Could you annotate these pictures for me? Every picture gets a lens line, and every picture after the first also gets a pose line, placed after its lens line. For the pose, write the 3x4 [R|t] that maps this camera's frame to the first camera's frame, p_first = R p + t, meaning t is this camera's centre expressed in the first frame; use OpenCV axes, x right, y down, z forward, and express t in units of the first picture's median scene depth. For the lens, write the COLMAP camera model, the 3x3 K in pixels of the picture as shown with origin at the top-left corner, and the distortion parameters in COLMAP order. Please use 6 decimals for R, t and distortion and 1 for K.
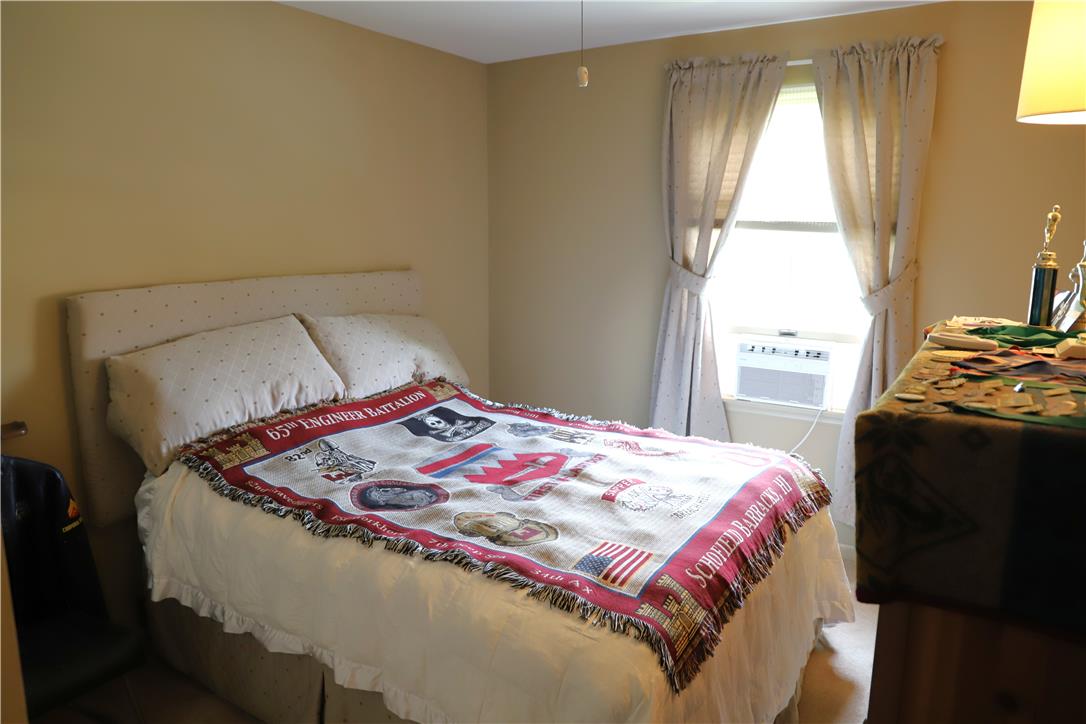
lens RADIAL K [[729.1, 0, 543.0], [0, 729.1, 362.0], [0, 0, 1]] dist [-0.001629, 0.001173]
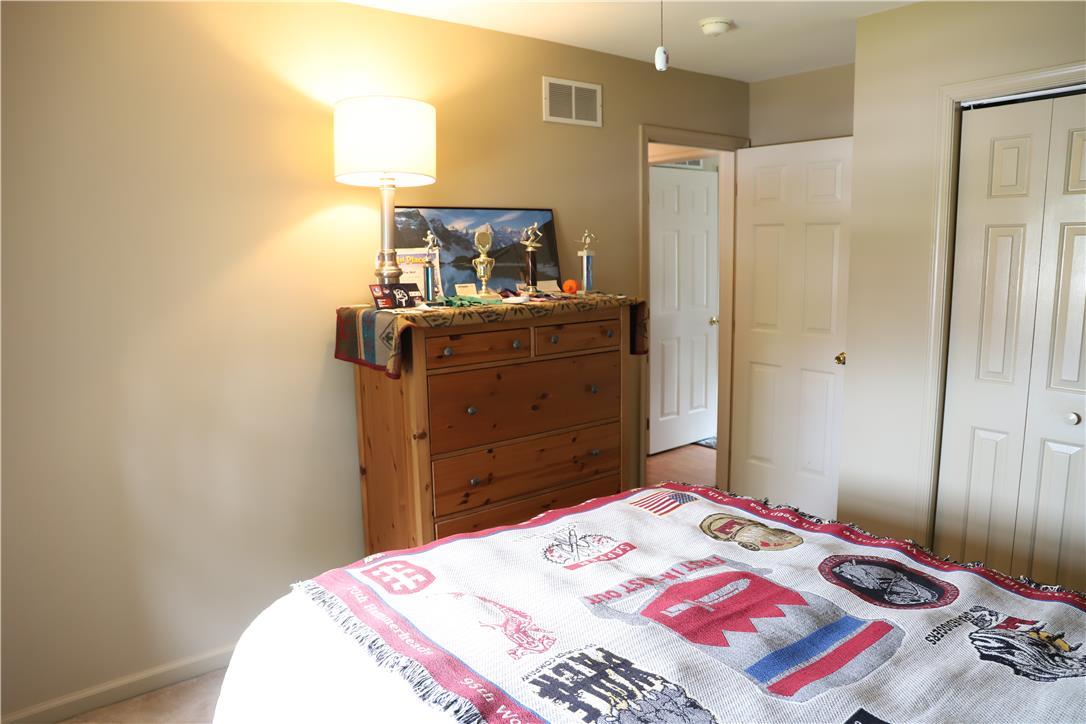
lens RADIAL K [[729.1, 0, 543.0], [0, 729.1, 362.0], [0, 0, 1]] dist [-0.001629, 0.001173]
pose [[-0.944324, -0.041421, 0.326398, -0.093578], [0.063354, 0.950587, 0.303926, -0.307147], [-0.322859, 0.307683, -0.895038, 1.774658]]
